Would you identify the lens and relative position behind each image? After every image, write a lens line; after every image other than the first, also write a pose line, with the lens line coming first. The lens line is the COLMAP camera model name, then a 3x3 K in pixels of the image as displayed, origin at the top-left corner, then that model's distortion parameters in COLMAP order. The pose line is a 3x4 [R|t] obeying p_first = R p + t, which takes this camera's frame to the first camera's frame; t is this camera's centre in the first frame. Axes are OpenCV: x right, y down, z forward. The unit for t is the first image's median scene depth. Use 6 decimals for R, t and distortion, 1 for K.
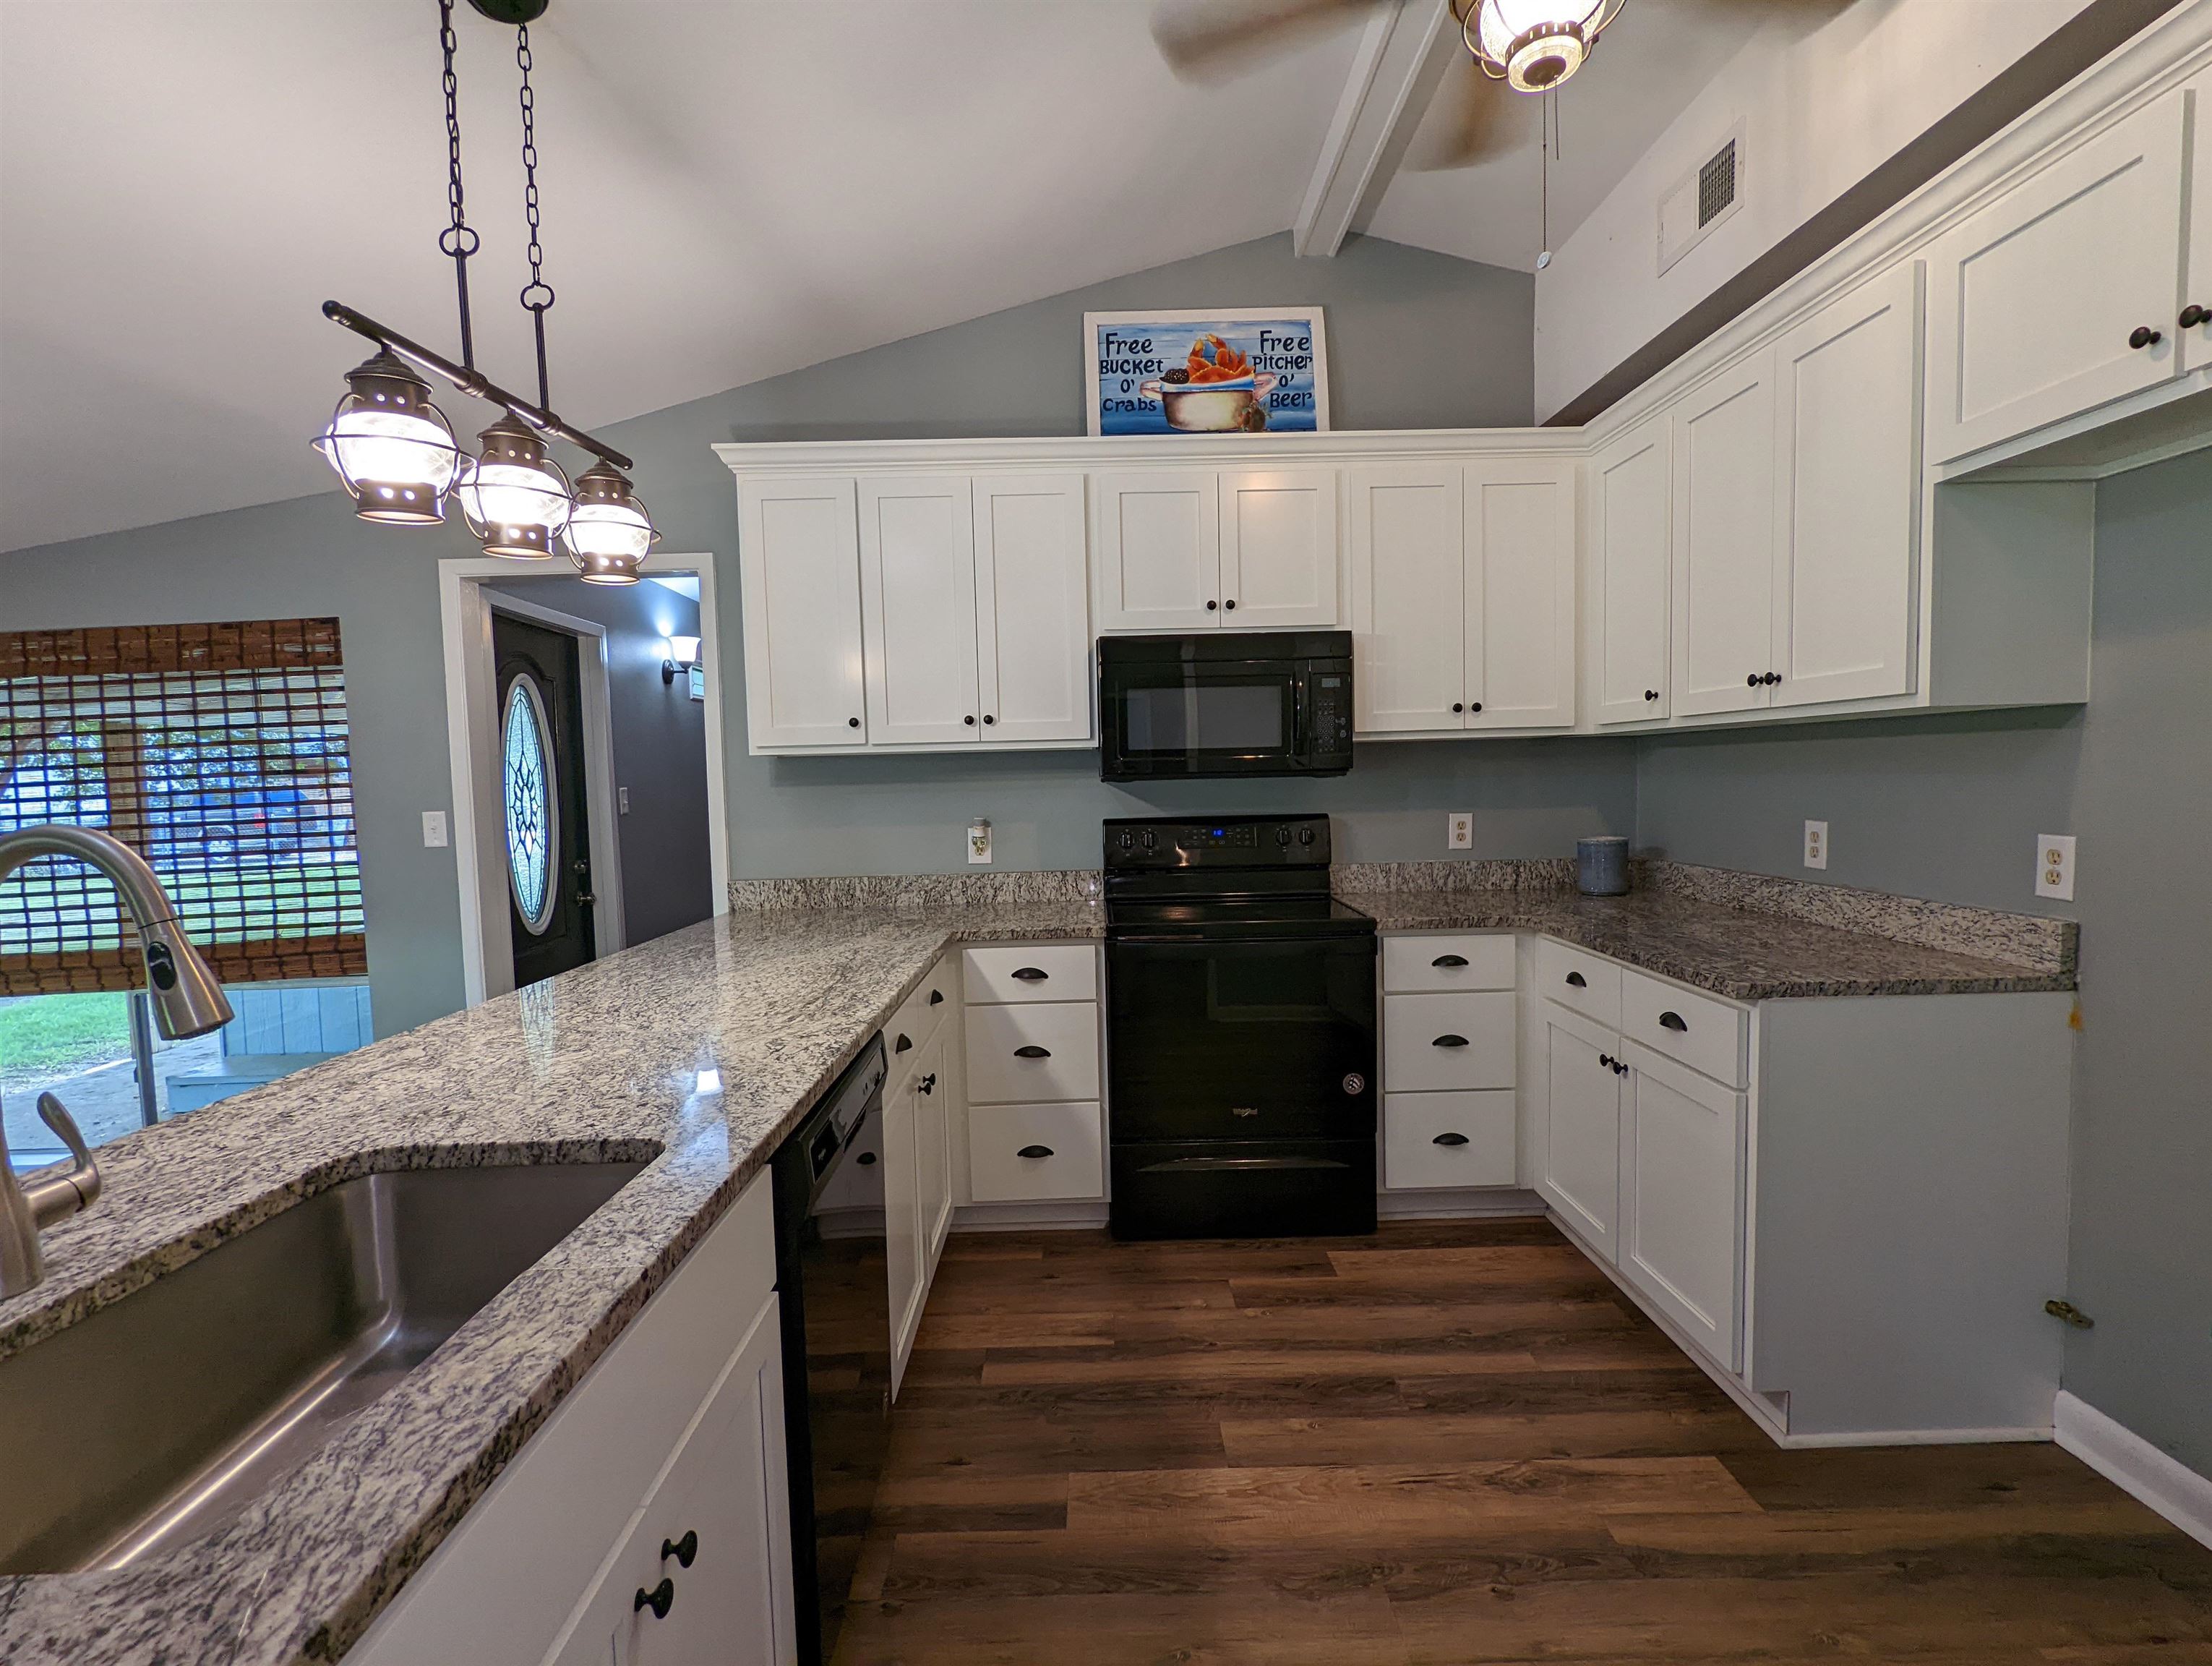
lens RADIAL K [[1048.9, 0, 1108.0], [0, 1048.9, 838.6], [0, 0, 1]] dist [-0.000520, -0.001104]
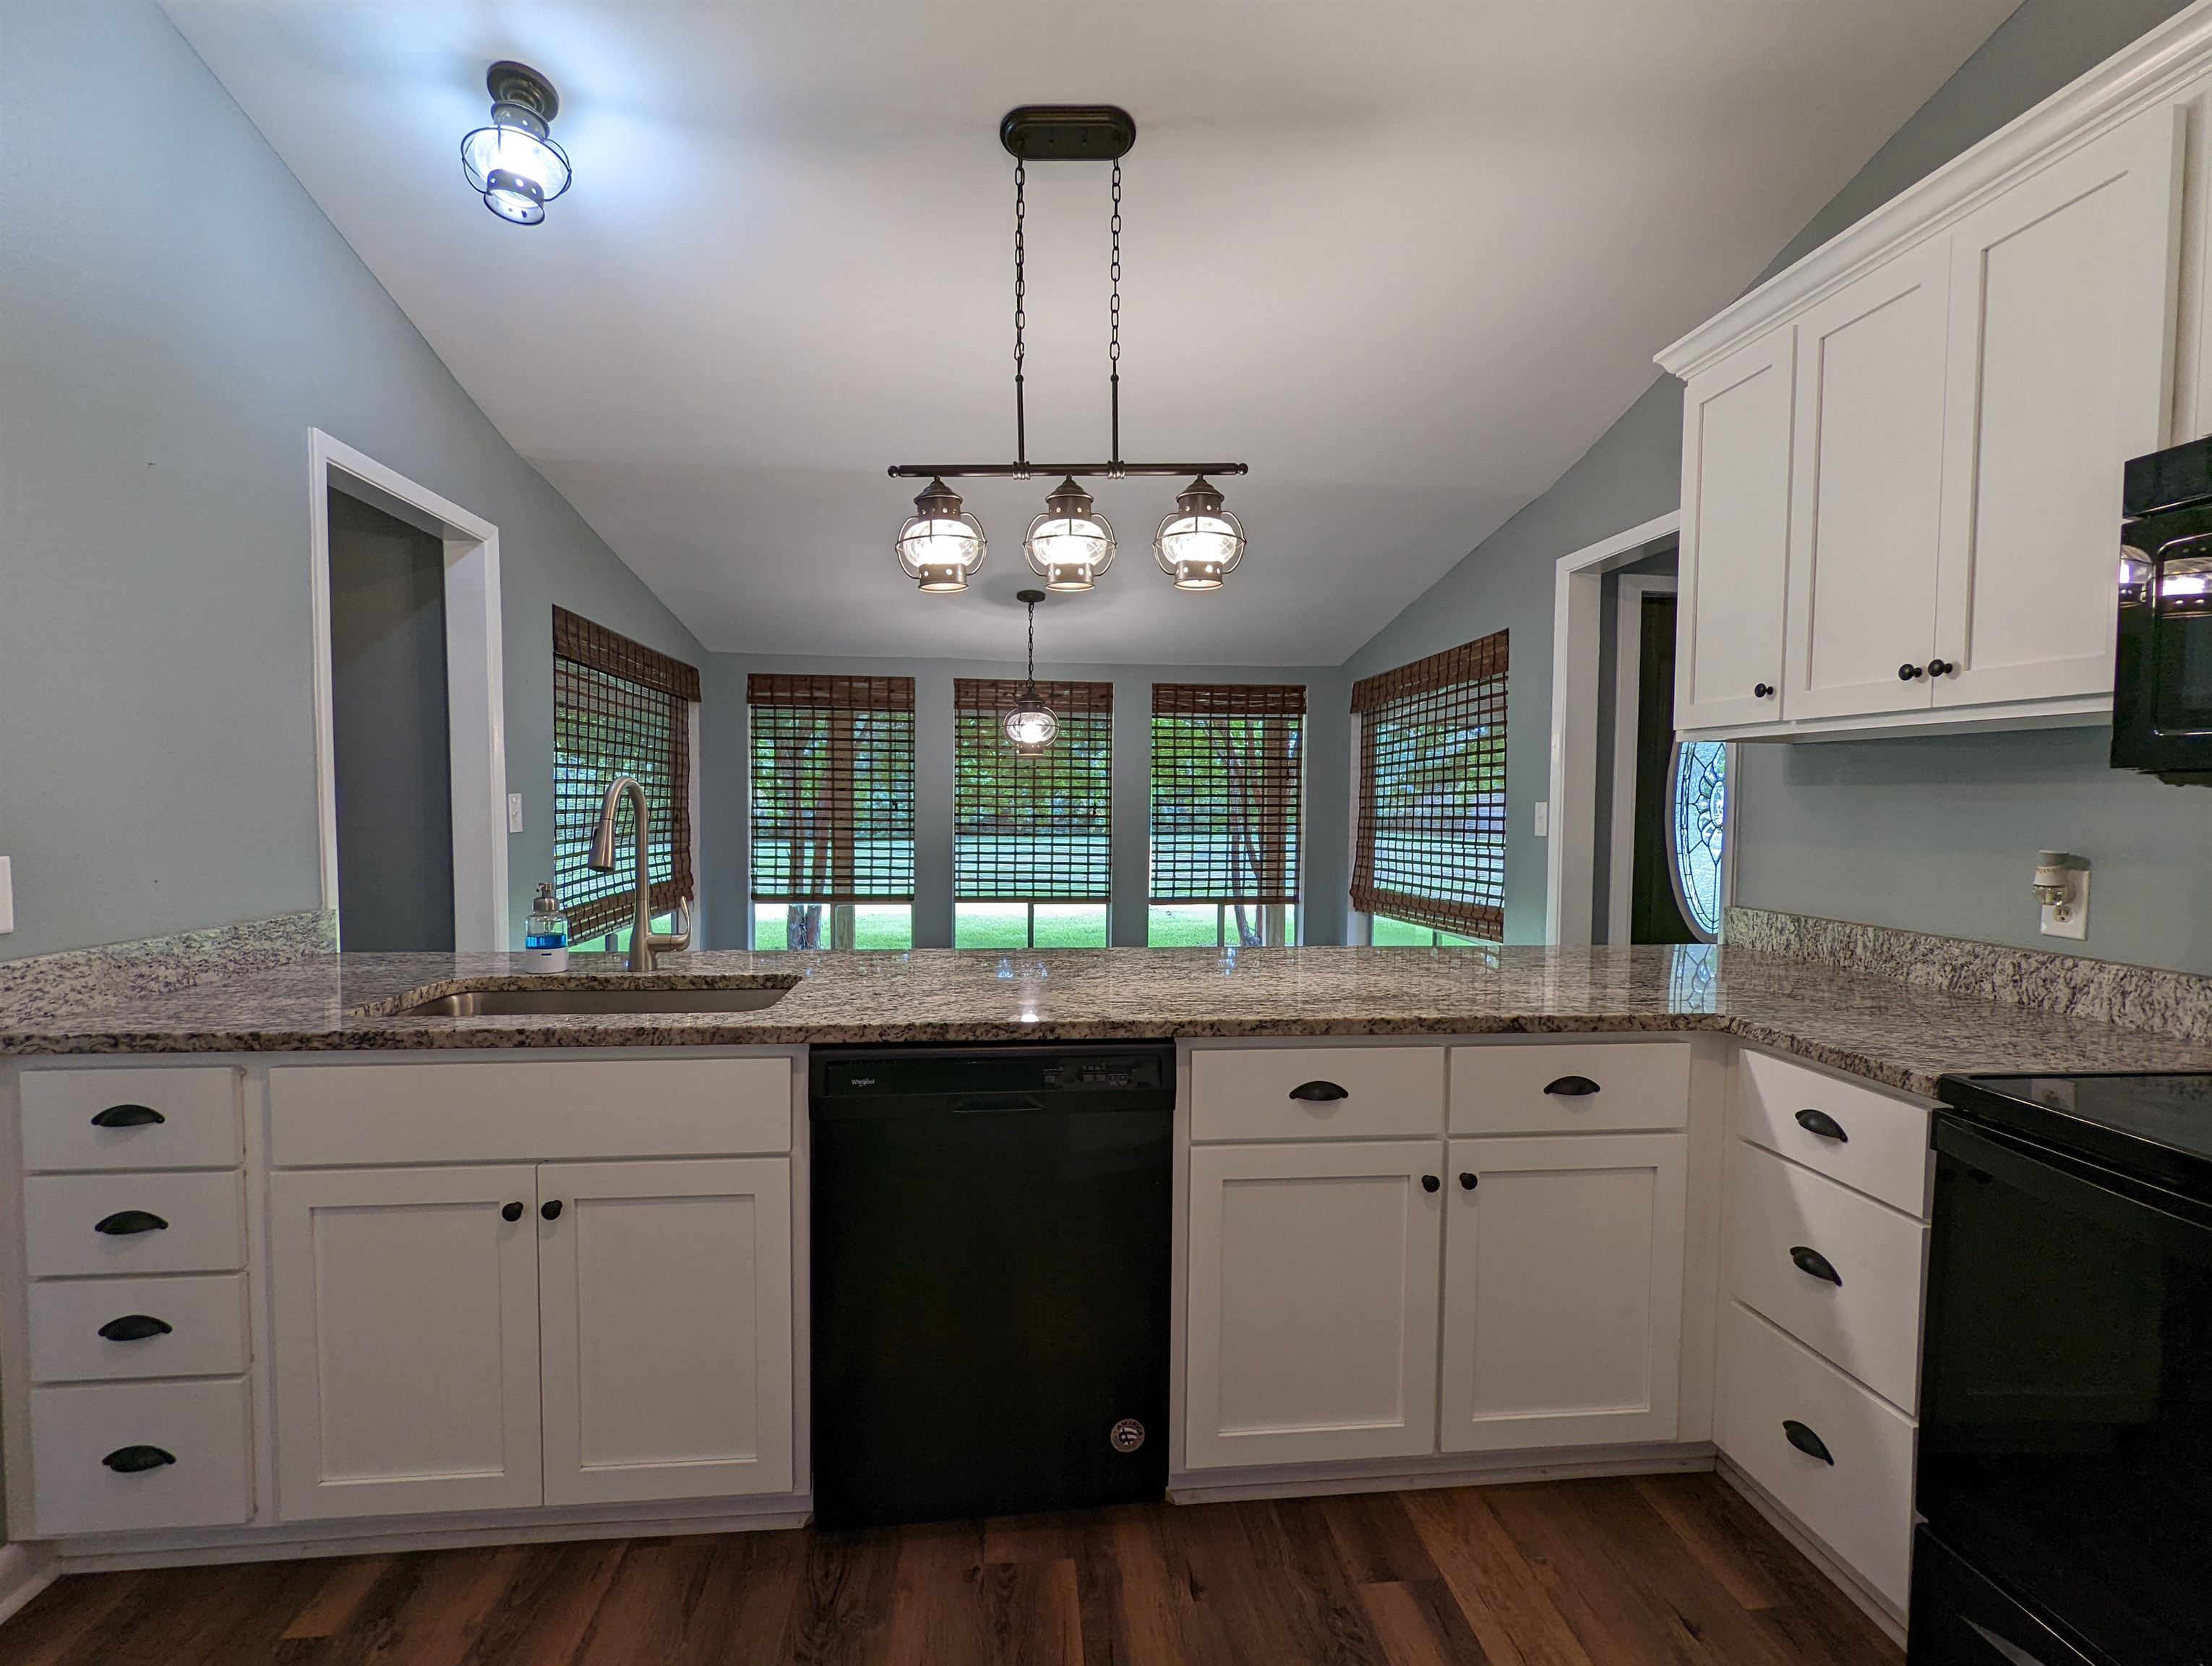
lens RADIAL K [[1048.9, 0, 1108.0], [0, 1048.9, 838.6], [0, 0, 1]] dist [-0.000520, -0.001104]
pose [[0.086880, 0.070134, -0.993747, 0.433859], [-0.071166, 0.995407, 0.064029, -0.030444], [0.993674, 0.065158, 0.091473, 0.561510]]
